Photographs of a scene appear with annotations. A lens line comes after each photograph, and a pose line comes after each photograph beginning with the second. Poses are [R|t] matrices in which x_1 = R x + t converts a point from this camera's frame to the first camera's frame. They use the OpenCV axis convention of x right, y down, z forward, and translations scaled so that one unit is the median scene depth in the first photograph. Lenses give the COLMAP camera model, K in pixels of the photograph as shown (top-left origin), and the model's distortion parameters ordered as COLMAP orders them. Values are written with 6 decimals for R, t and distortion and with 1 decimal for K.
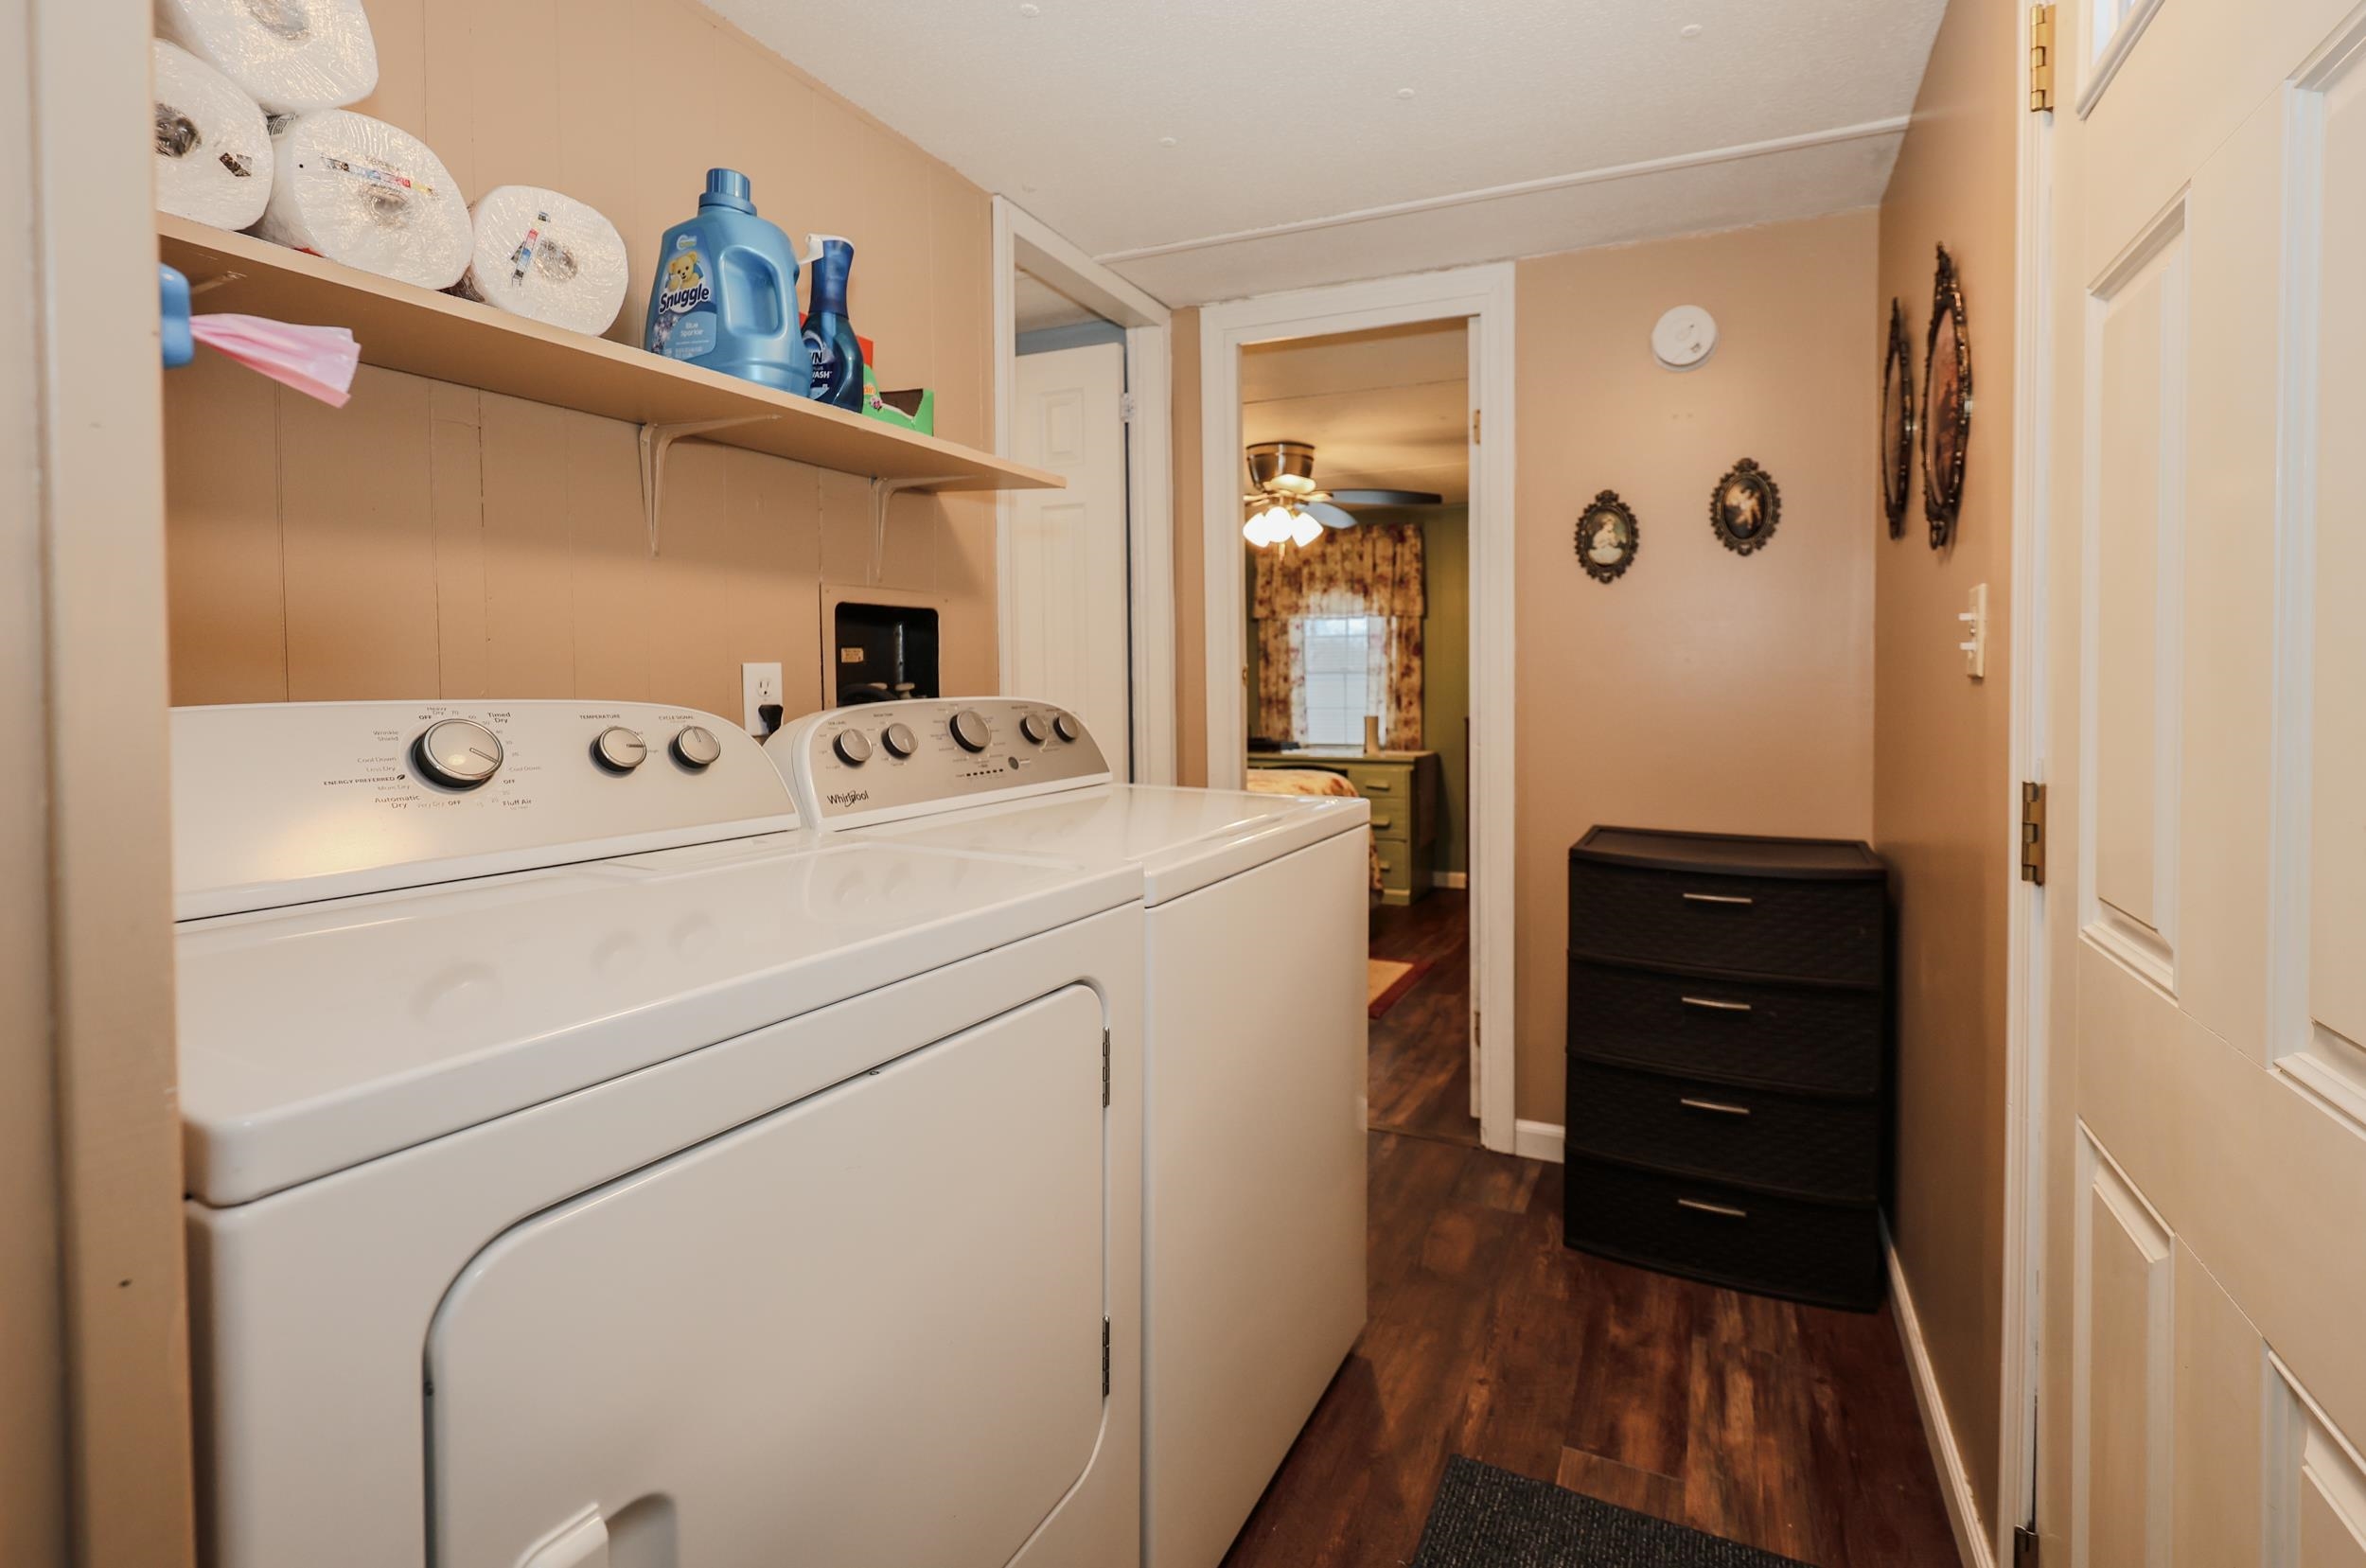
lens RADIAL K [[1002.0, 0, 1316.3], [0, 1002.0, 689.6], [0, 0, 1]] dist [0.002184, -0.000036]
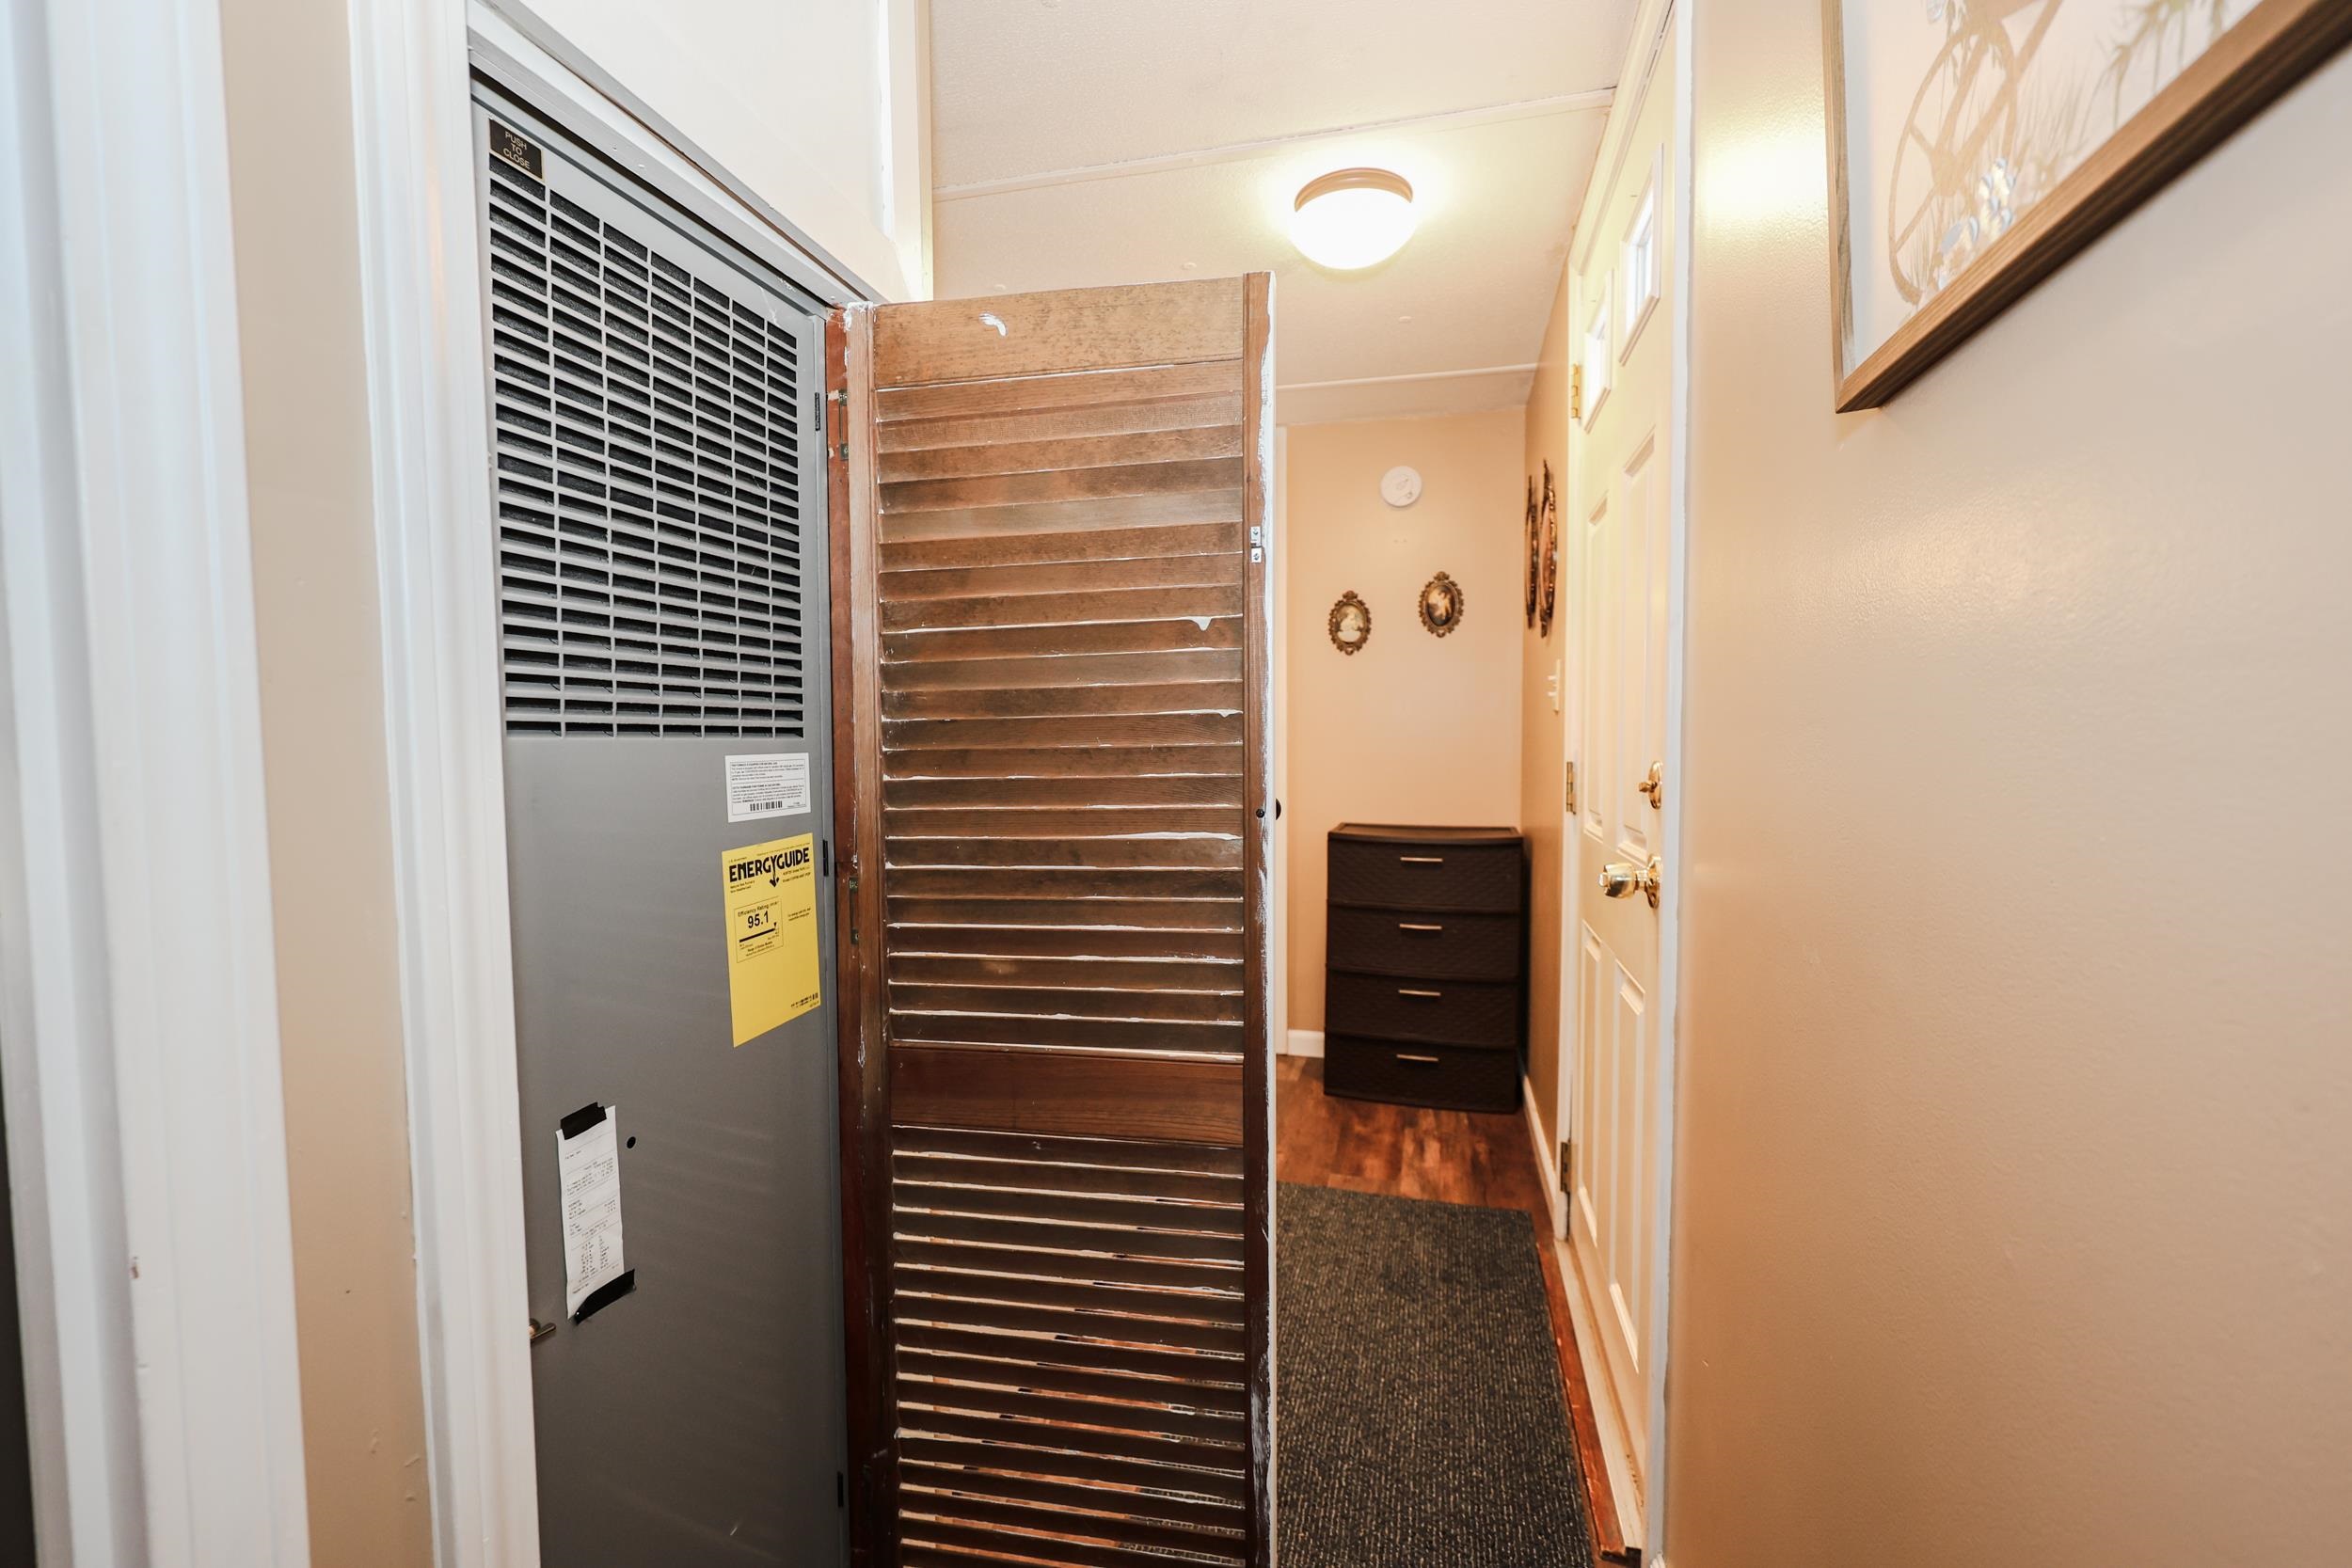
lens RADIAL K [[962.8, 0, 1176.0], [0, 962.8, 784.0], [0, 0, 1]] dist [-0.018013, -0.000130]
pose [[0.992601, -0.011247, 0.120901, -0.159557], [0.006961, 0.999334, 0.035815, 0.034929], [-0.121223, -0.034709, 0.992018, -0.435752]]
